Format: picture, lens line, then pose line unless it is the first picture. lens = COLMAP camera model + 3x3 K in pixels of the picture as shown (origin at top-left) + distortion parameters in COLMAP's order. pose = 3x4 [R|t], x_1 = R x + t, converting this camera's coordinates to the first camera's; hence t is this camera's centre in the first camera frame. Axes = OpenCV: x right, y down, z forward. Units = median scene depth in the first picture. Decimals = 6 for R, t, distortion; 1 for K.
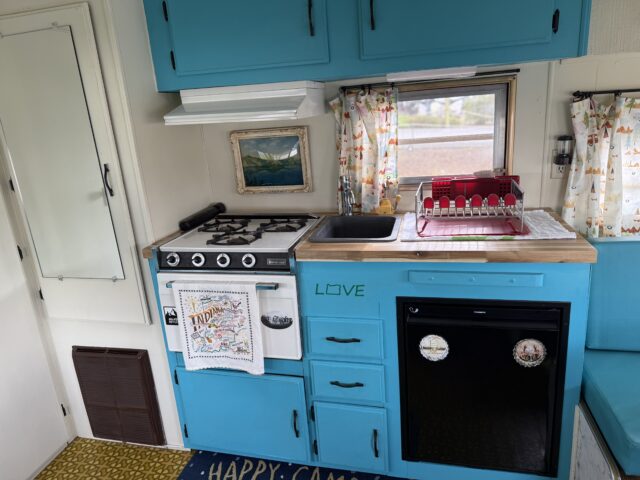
lens RADIAL K [[447.7, 0, 322.1], [0, 447.7, 239.2], [0, 0, 1]] dist [0.011198, -0.020354]
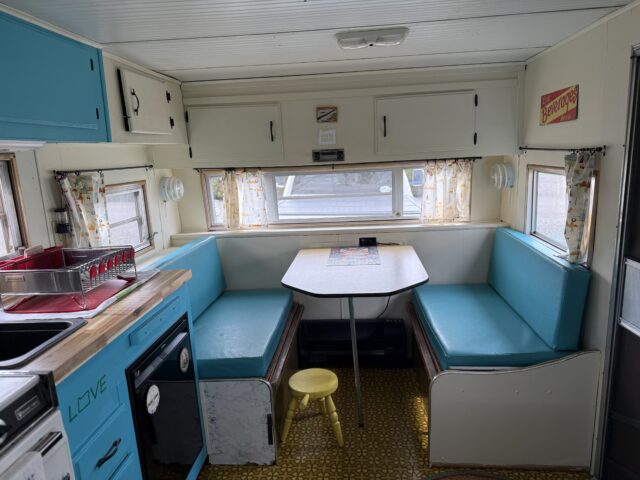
lens RADIAL K [[447.7, 0, 319.3], [0, 447.7, 238.8], [0, 0, 1]] dist [0.011198, -0.020354]
pose [[-0.152033, -0.114170, 0.981759, -0.722524], [0.336105, 0.928137, 0.159982, -0.127589], [-0.929473, 0.354297, -0.102734, 0.572170]]
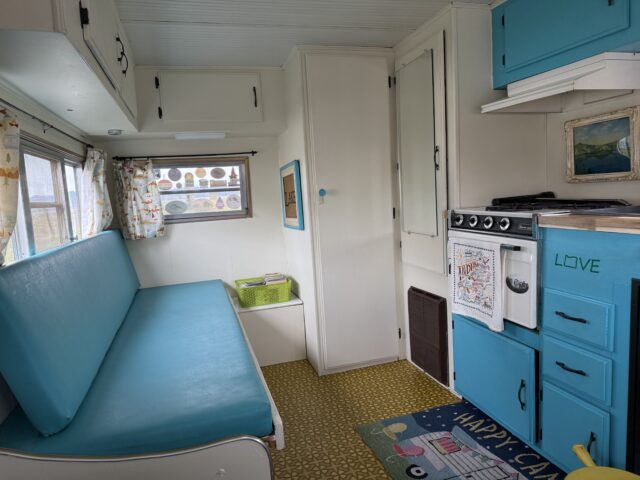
lens RADIAL K [[447.7, 0, 321.5], [0, 447.7, 242.0], [0, 0, 1]] dist [0.011198, -0.020354]
pose [[0.508809, 0.137502, -0.849827, 0.530202], [-0.205534, 0.978017, 0.035186, 0.139479], [0.835984, 0.156765, 0.525886, 0.048350]]
